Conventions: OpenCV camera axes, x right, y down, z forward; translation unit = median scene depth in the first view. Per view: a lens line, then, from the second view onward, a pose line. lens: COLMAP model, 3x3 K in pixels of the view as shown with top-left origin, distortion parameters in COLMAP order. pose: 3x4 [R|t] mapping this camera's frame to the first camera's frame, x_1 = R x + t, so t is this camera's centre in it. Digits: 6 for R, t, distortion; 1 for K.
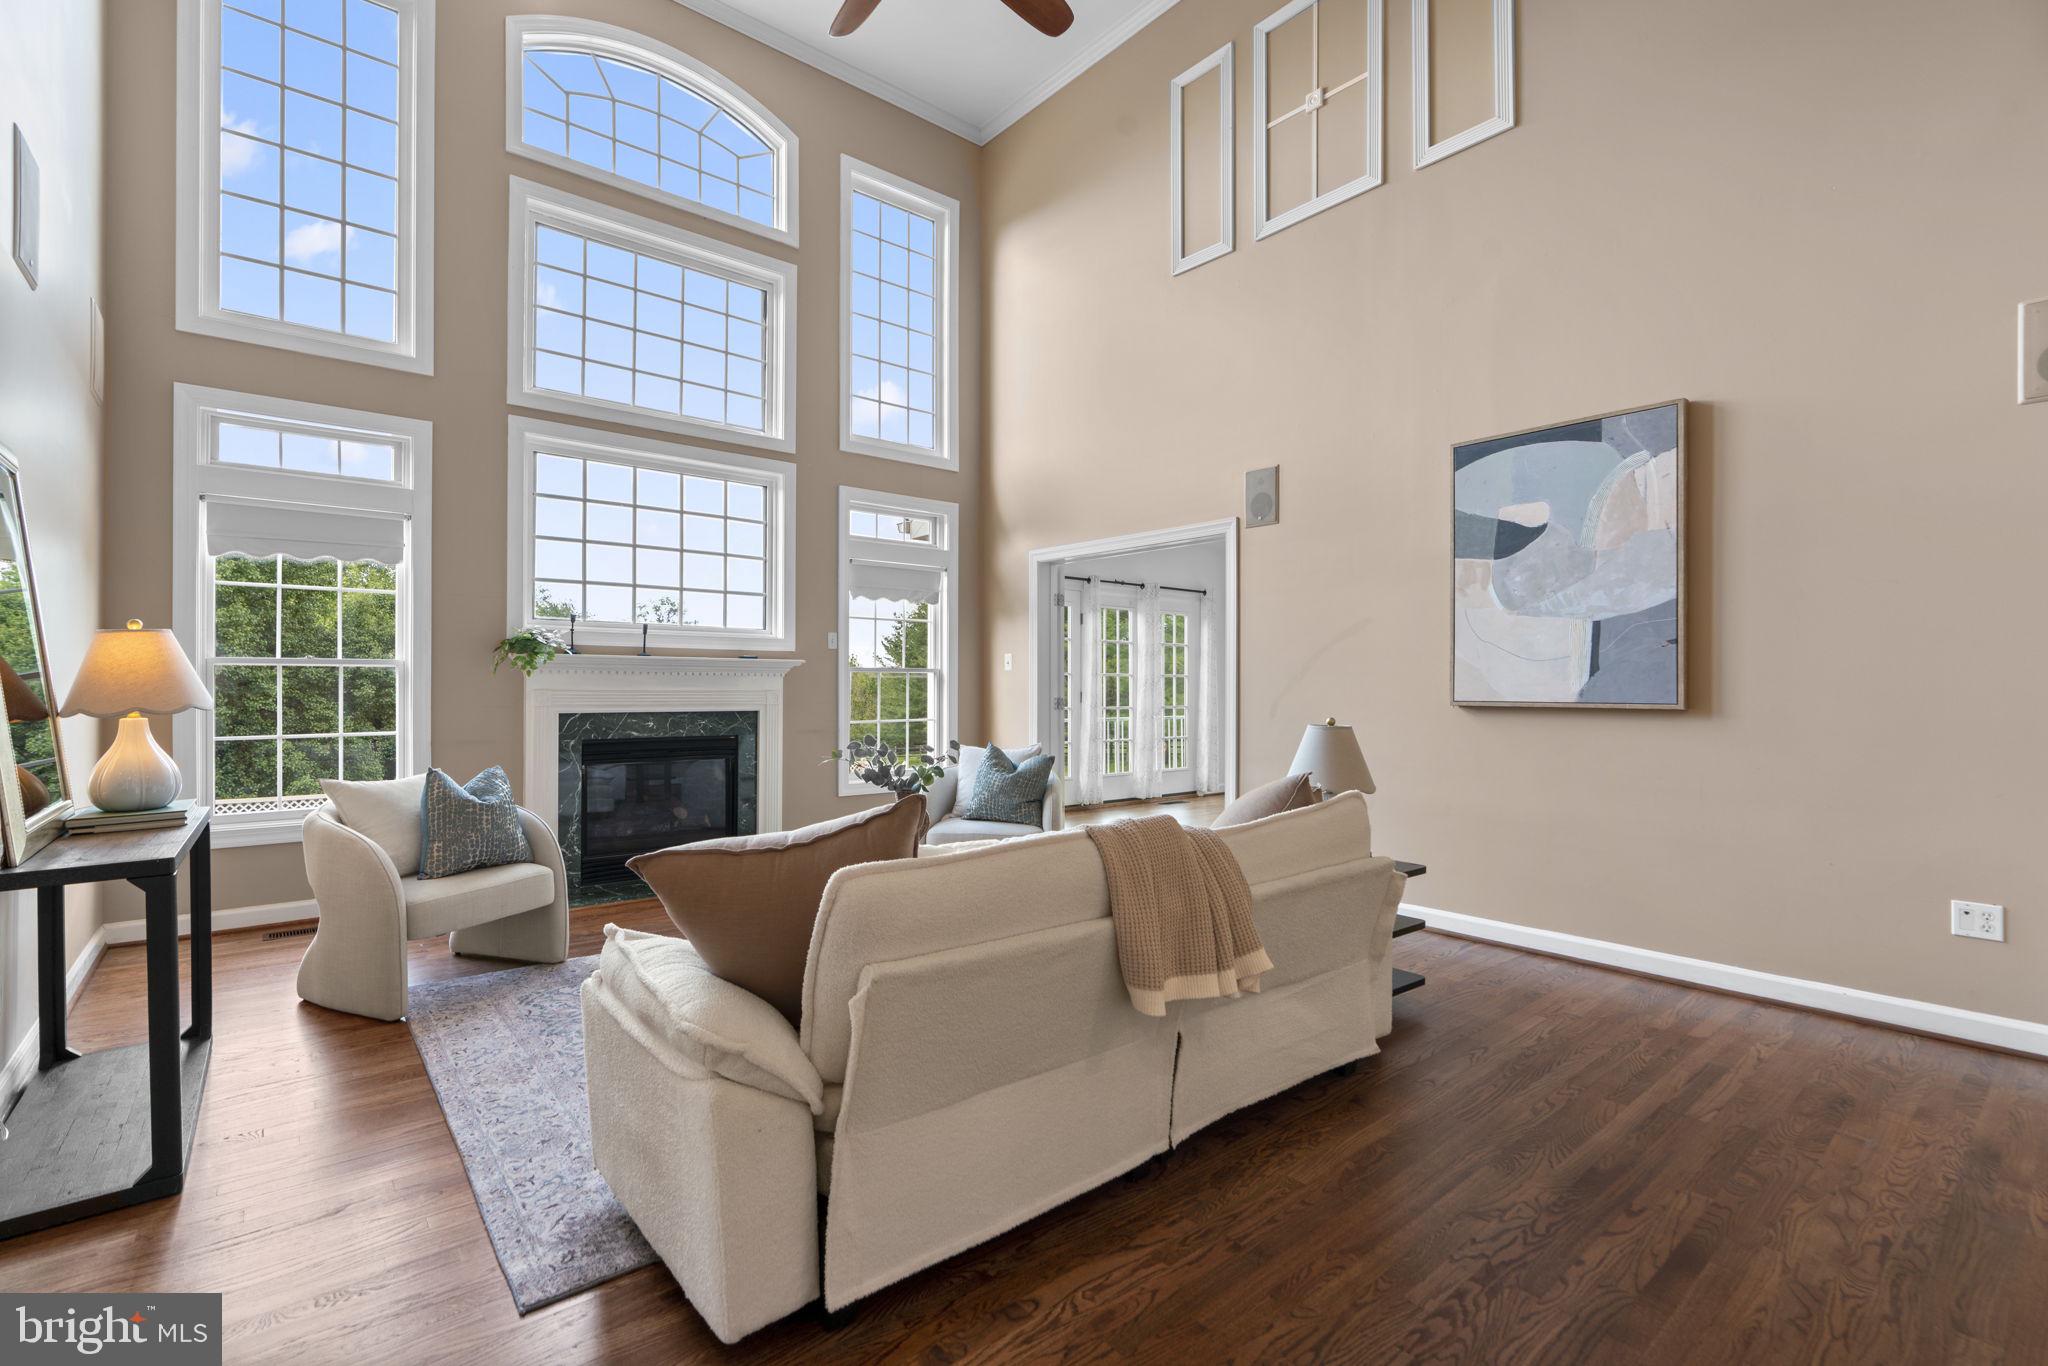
lens RADIAL K [[922.0, 0, 1022.9], [0, 922.0, 686.1], [0, 0, 1]] dist [-0.013492, 0.005831]
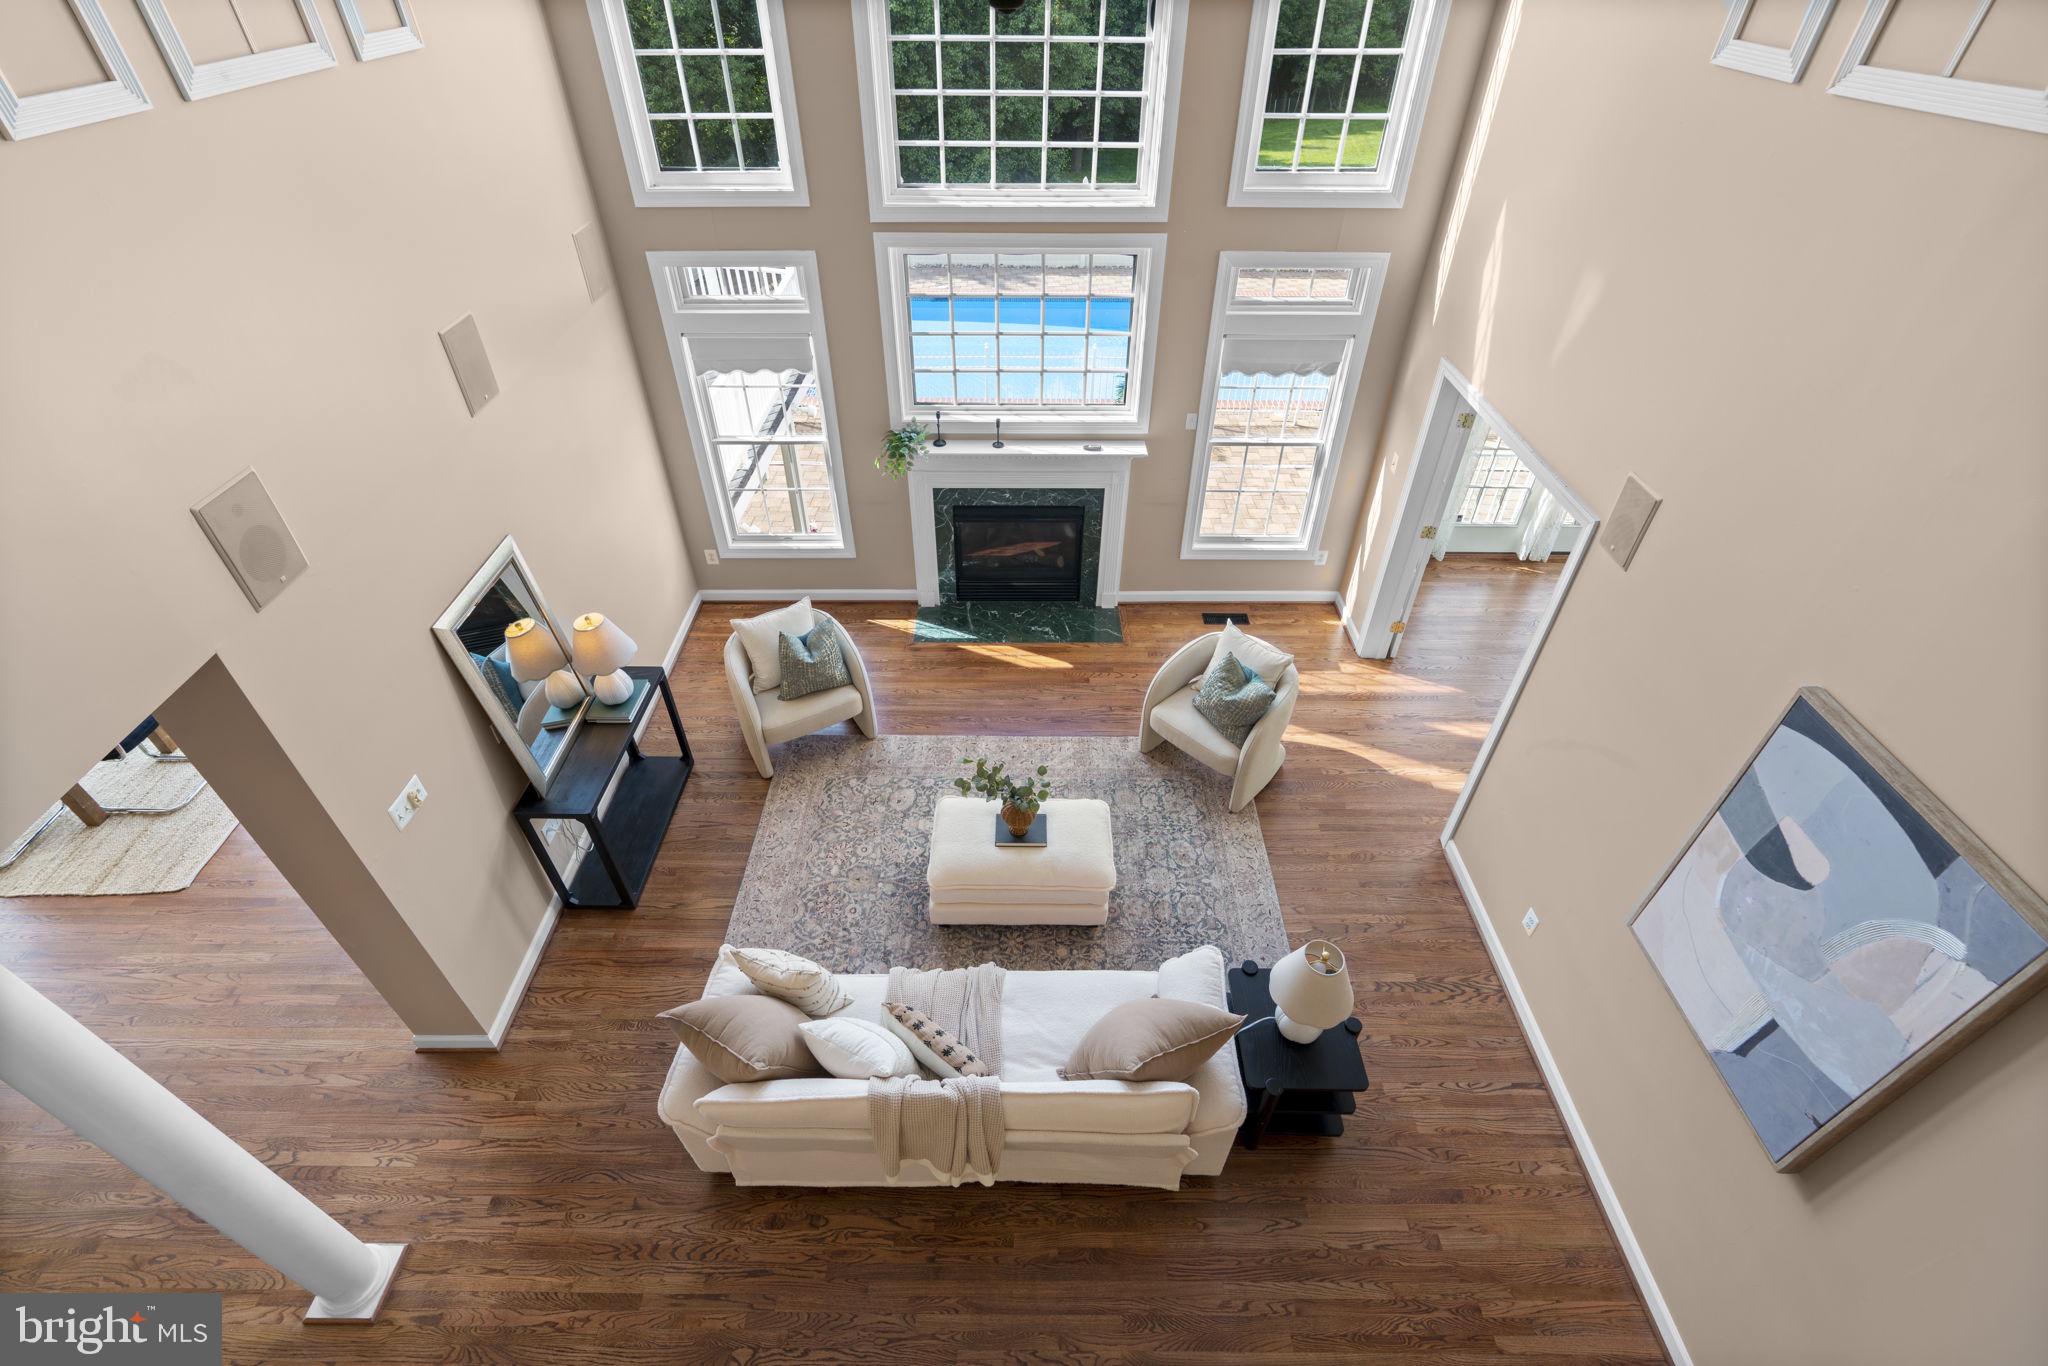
lens RADIAL K [[922.0, 0, 1015.8], [0, 922.0, 684.4], [0, 0, 1]] dist [-0.013492, 0.005831]
pose [[0.763969, 0.418024, -0.491536, 0.369547], [0.000493, 0.761394, 0.648289, -0.706041], [0.645253, -0.495515, 0.581475, 0.274288]]
